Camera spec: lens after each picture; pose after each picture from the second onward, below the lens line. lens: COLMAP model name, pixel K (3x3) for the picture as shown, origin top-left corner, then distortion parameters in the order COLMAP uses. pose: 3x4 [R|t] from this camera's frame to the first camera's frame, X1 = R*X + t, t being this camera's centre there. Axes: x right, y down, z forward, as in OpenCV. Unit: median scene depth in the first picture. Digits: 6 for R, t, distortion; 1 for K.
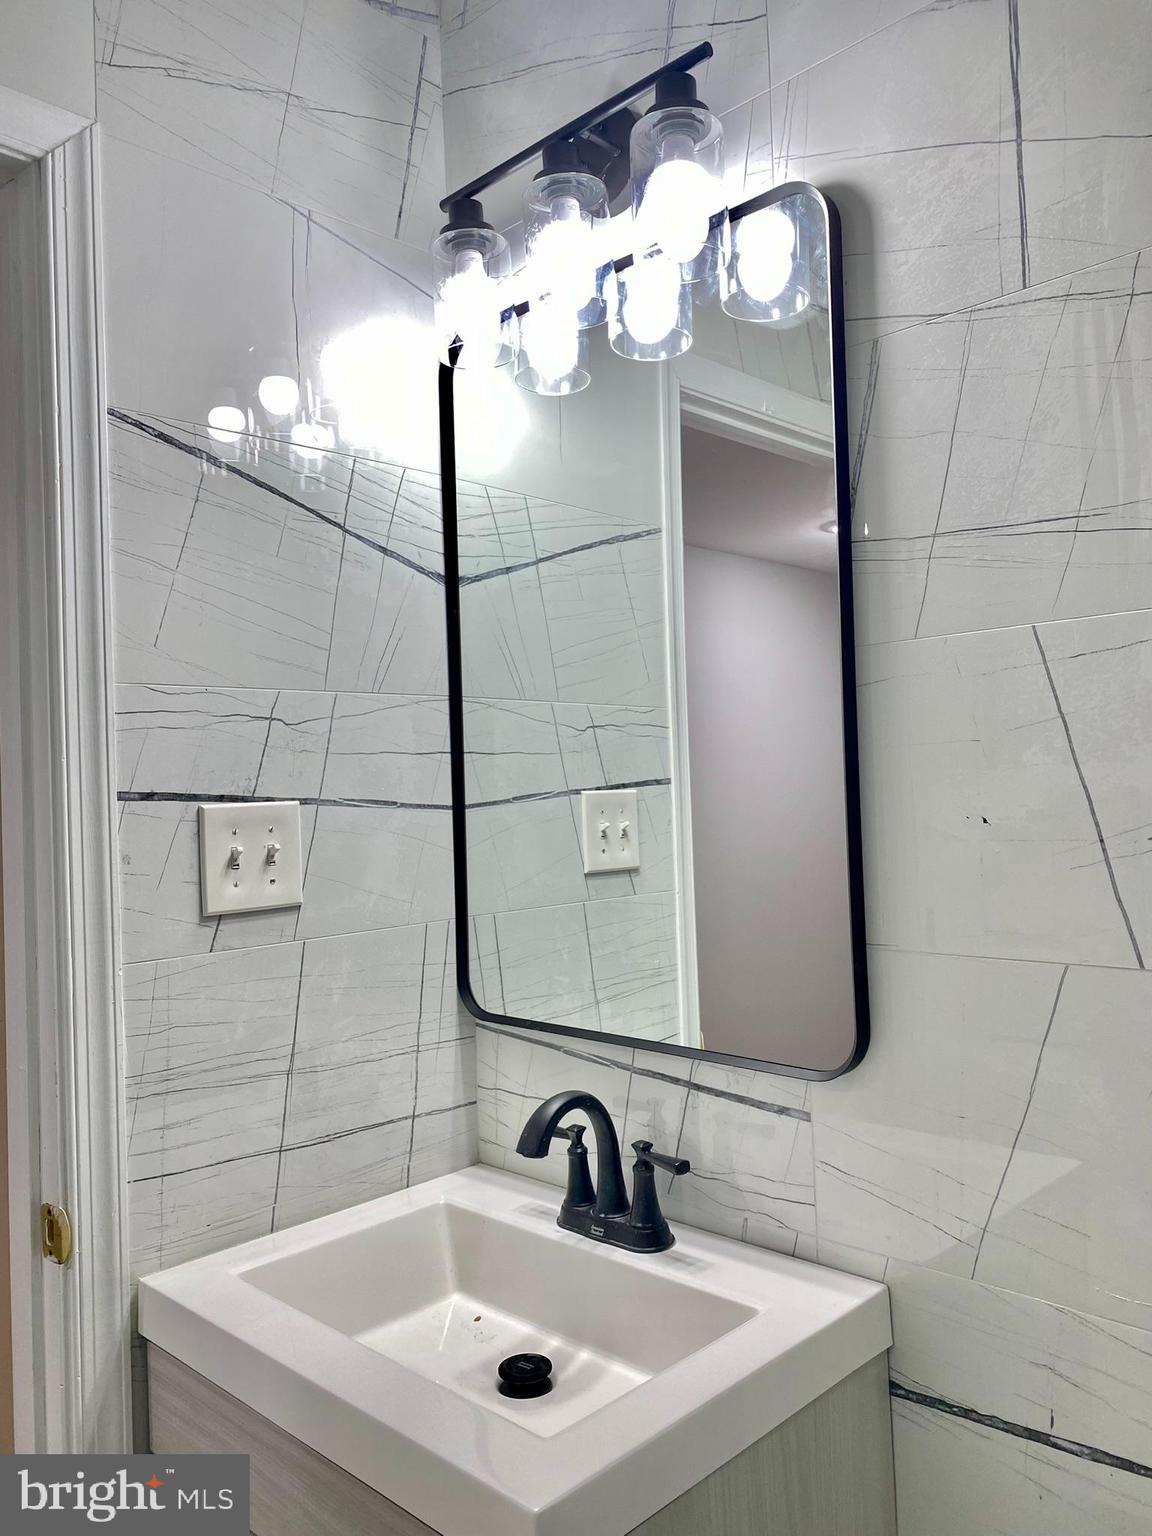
lens RADIAL K [[1171.5, 0, 576.0], [0, 1171.5, 768.0], [0, 0, 1]] dist [0.002767, 0.001510]
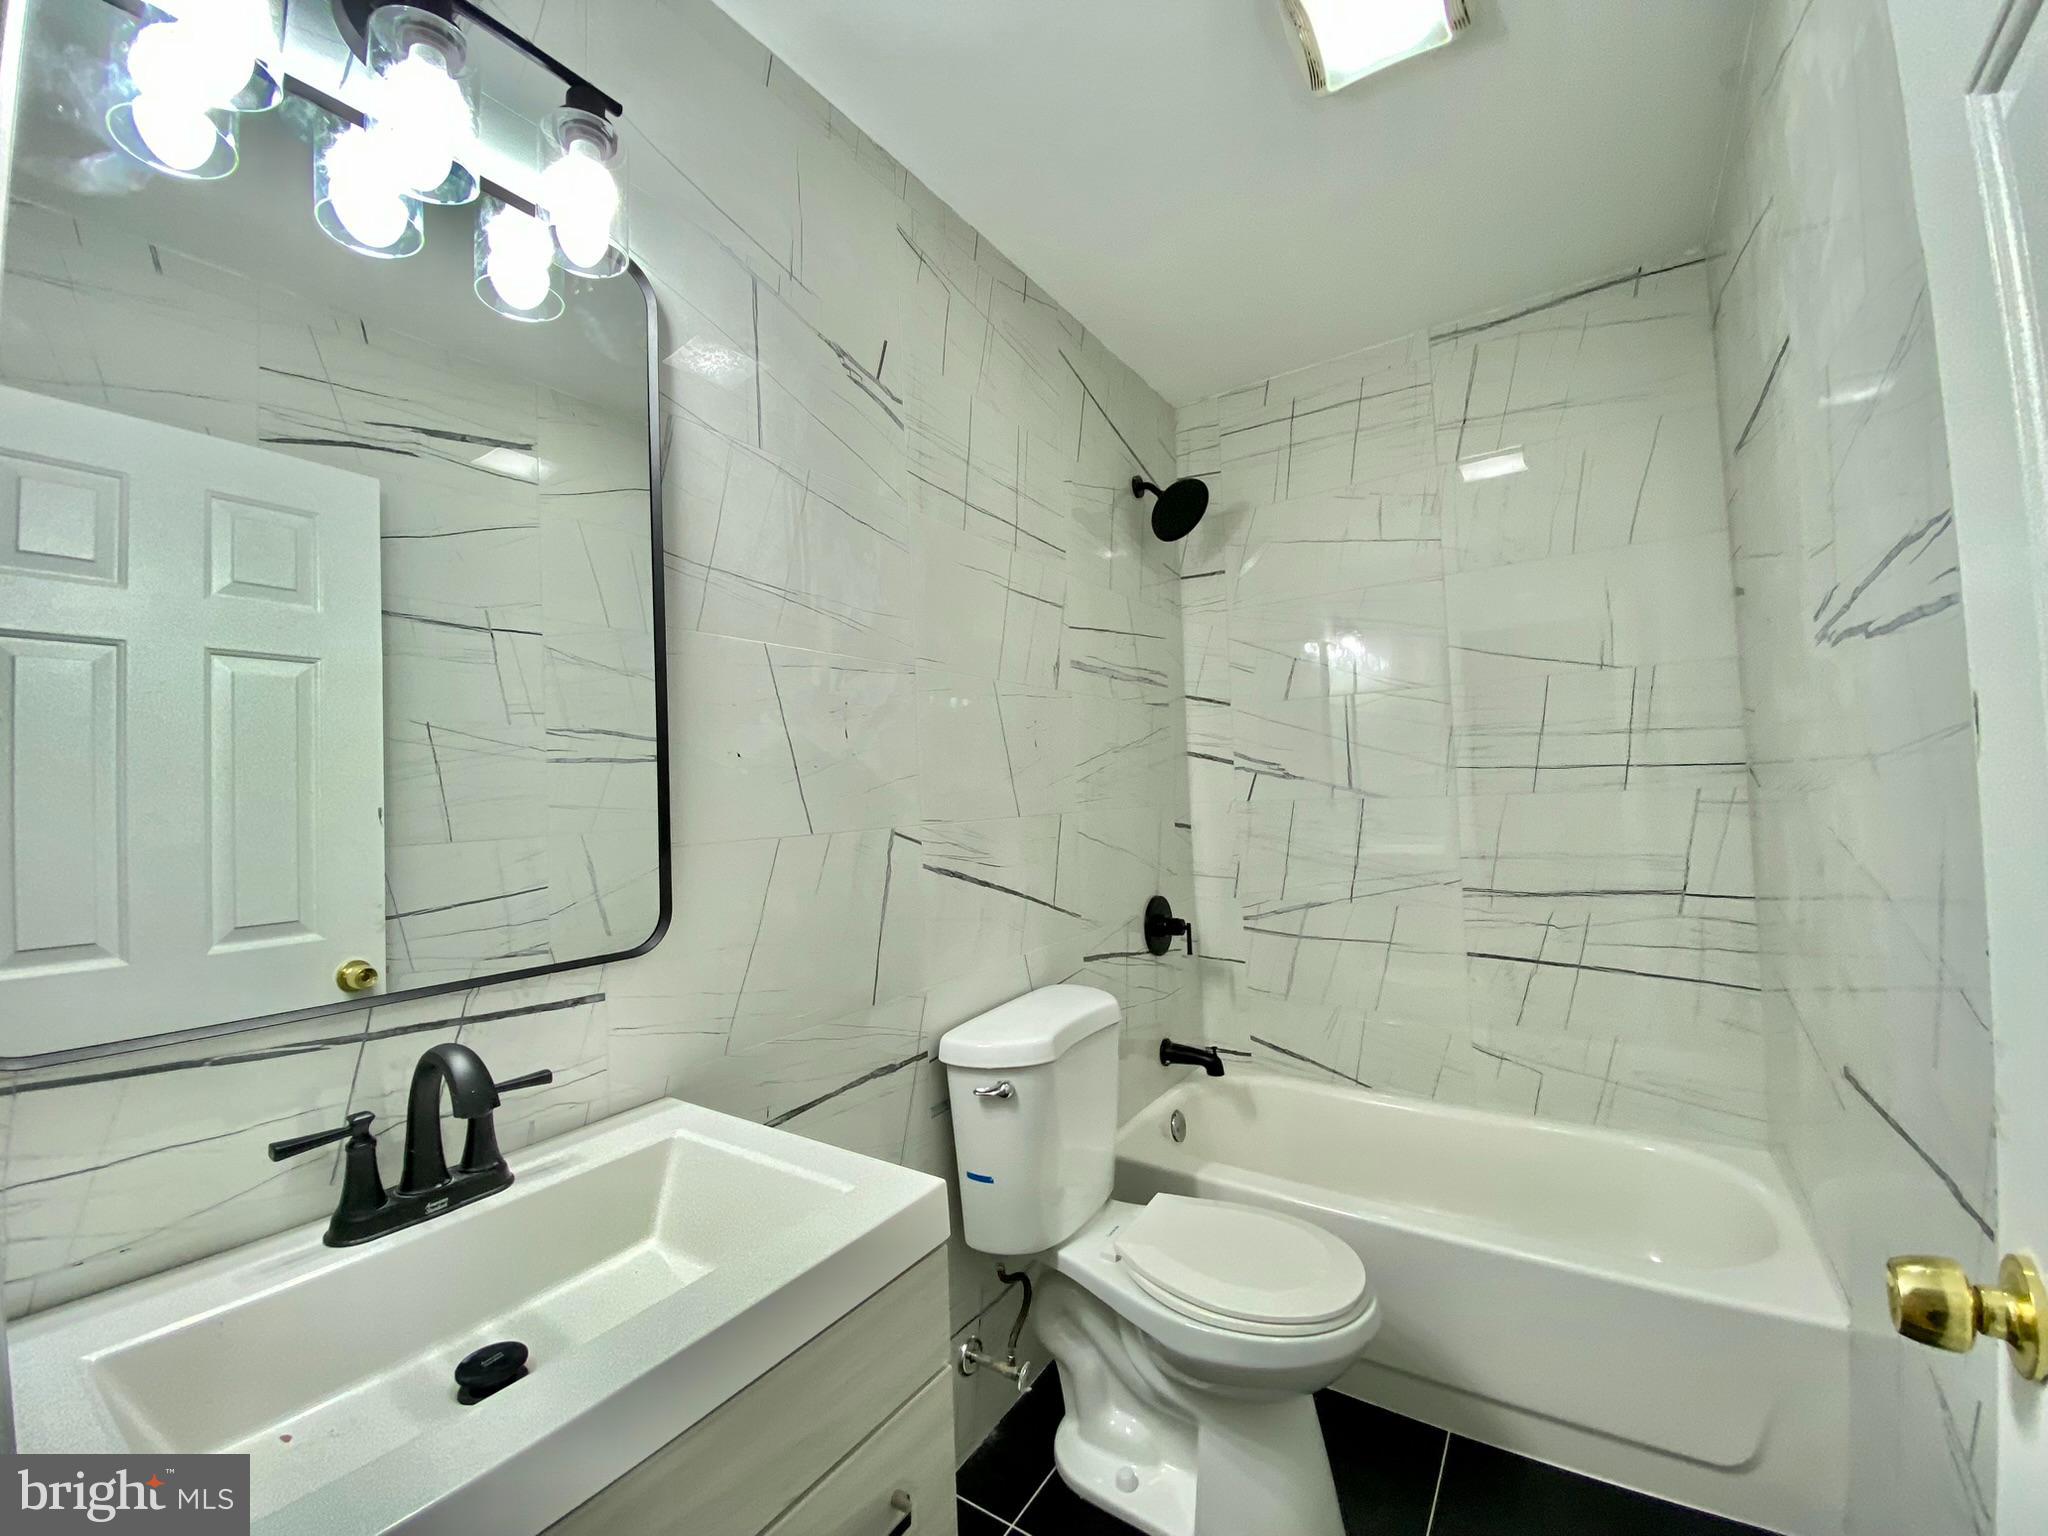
lens RADIAL K [[828.7, 0, 1027.5], [0, 828.7, 764.0], [0, 0, 1]] dist [0.016892, -0.018378]
pose [[-0.184714, 0.074000, 0.980002, -0.738313], [0.018058, 0.997248, -0.071899, 0.128122], [-0.982626, 0.004416, -0.185542, 0.728414]]
